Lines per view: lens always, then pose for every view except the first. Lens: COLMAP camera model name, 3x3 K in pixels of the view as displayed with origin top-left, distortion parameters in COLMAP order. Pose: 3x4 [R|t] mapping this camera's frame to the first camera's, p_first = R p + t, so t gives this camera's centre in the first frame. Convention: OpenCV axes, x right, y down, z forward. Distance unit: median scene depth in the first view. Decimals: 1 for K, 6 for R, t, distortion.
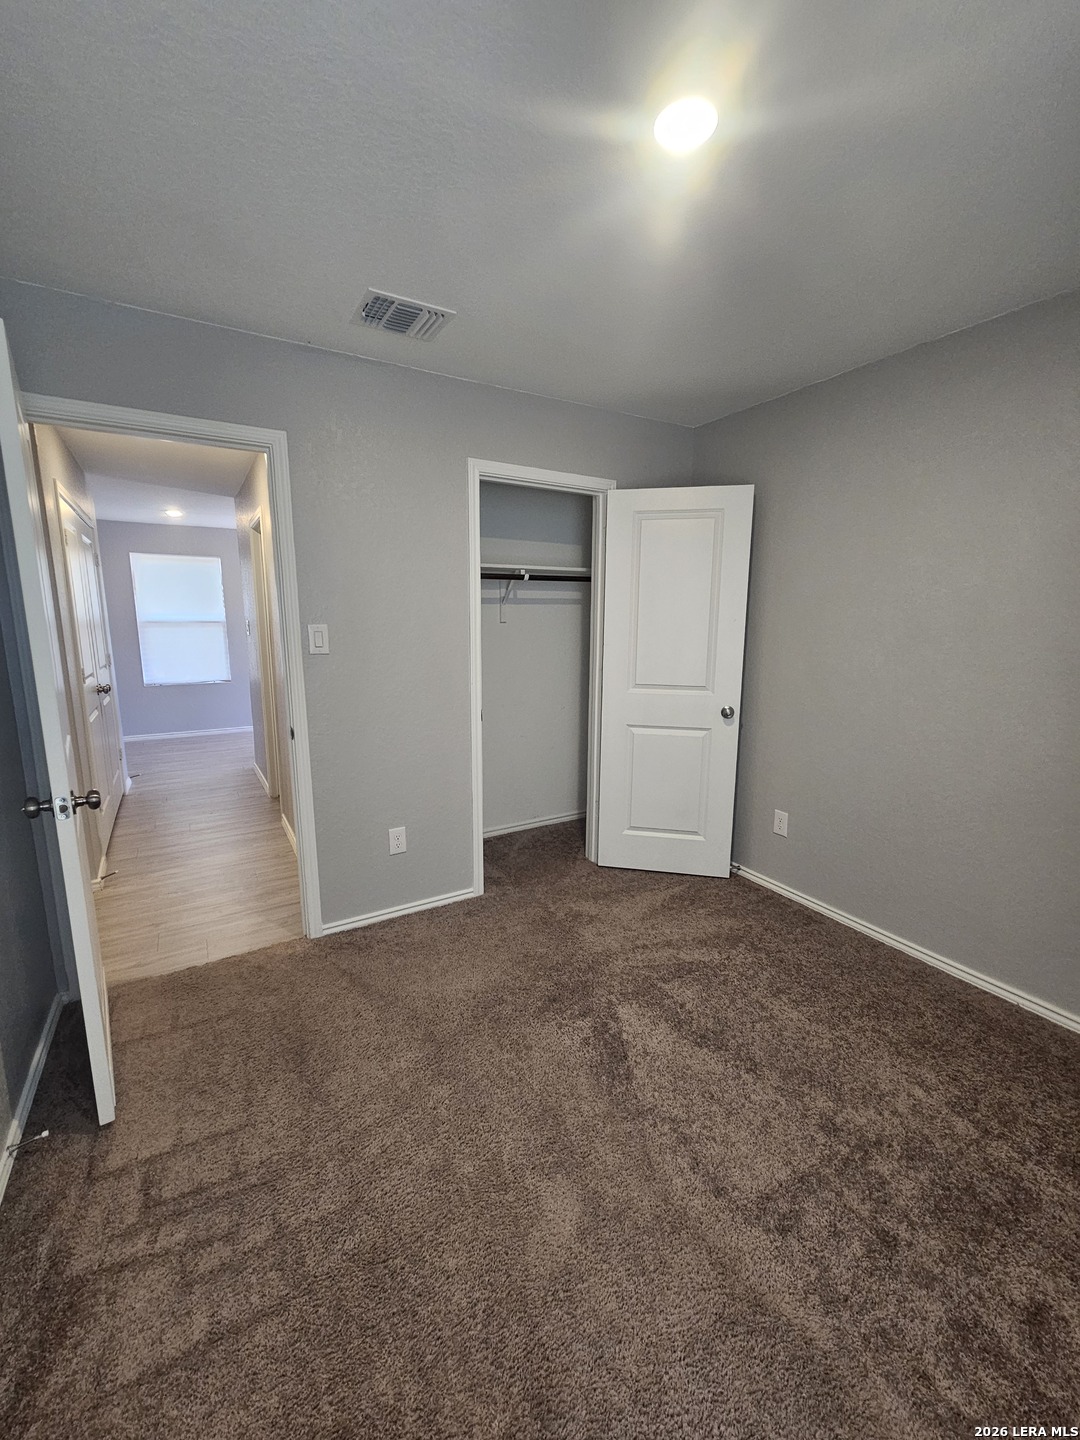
lens RADIAL K [[602.1, 0, 564.0], [0, 602.1, 728.9], [0, 0, 1]] dist [0.000703, -0.000022]
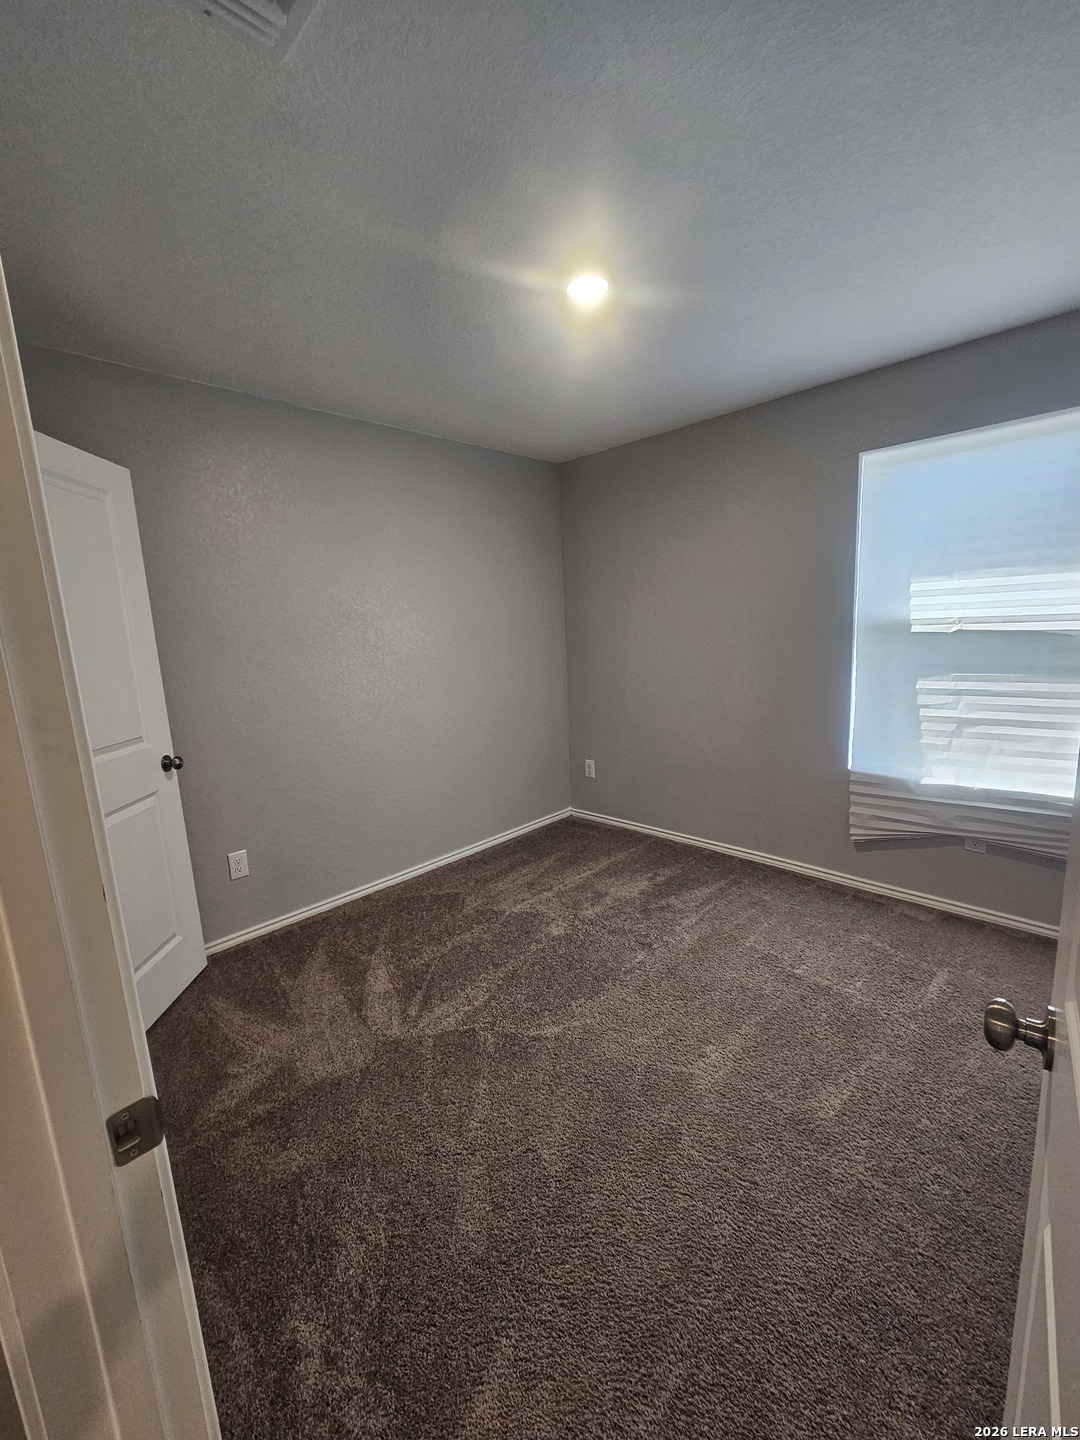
lens RADIAL K [[591.8, 0, 544.3], [0, 591.8, 724.0], [0, 0, 1]] dist [0.000569, -0.000021]
pose [[-0.249957, -0.145656, 0.957239, -0.545504], [0.222923, 0.953405, 0.203283, -0.116006], [-0.942246, 0.264202, -0.205840, 0.672715]]
